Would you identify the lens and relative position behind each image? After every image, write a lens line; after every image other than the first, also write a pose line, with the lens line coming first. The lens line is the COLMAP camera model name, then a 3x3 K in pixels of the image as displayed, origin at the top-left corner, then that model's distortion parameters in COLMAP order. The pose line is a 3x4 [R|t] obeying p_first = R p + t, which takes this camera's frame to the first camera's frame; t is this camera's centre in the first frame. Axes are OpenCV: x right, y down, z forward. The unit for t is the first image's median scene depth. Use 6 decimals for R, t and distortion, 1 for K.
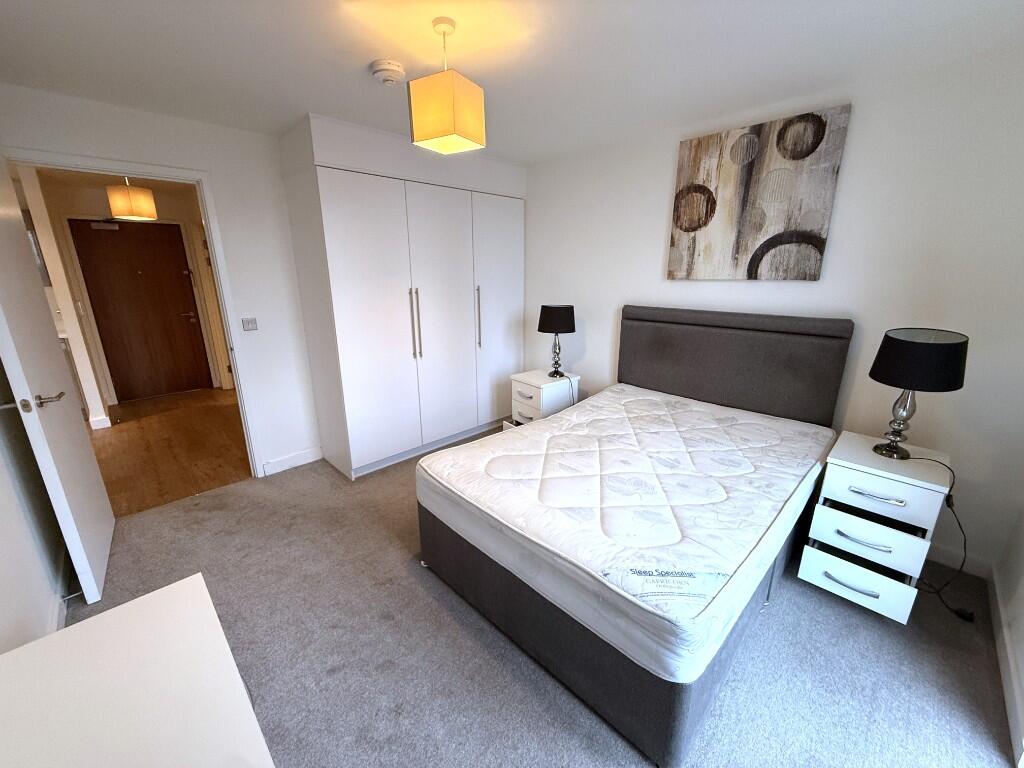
lens RADIAL K [[407.8, 0, 510.1], [0, 407.8, 382.8], [0, 0, 1]] dist [0.000540, -0.000036]
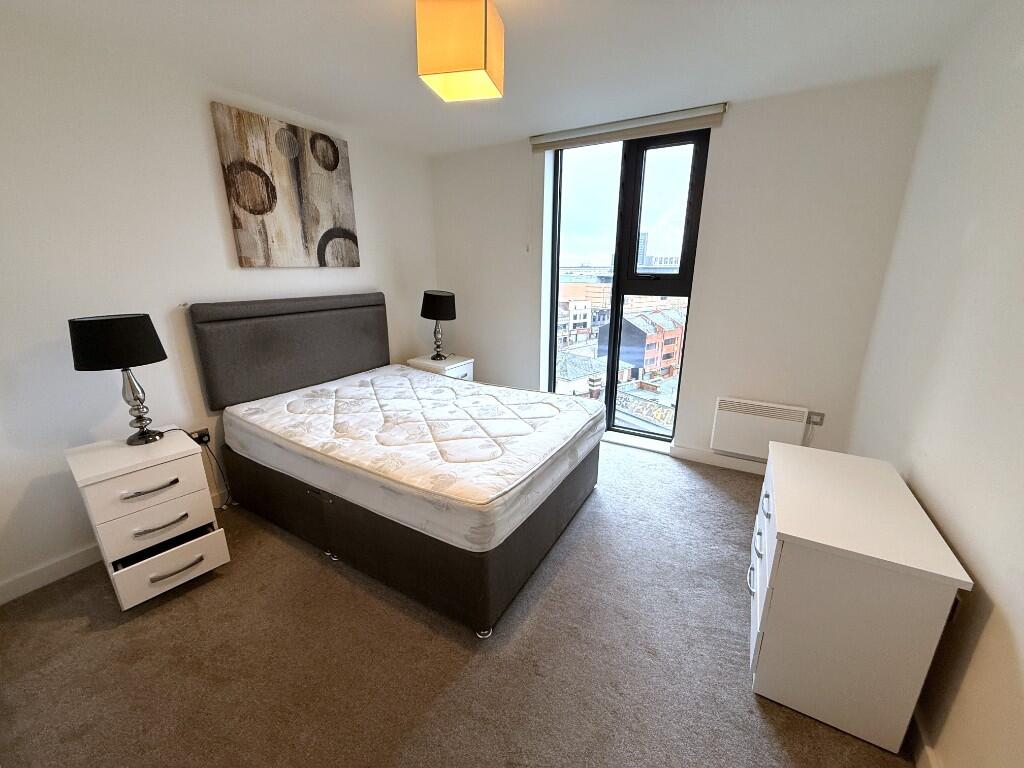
lens RADIAL K [[407.8, 0, 507.2], [0, 407.8, 383.6], [0, 0, 1]] dist [0.000540, -0.000036]
pose [[-0.256989, -0.265621, 0.929194, -0.687118], [0.254874, 0.908818, 0.330287, -0.194700], [-0.932199, 0.321708, -0.165857, 0.790216]]
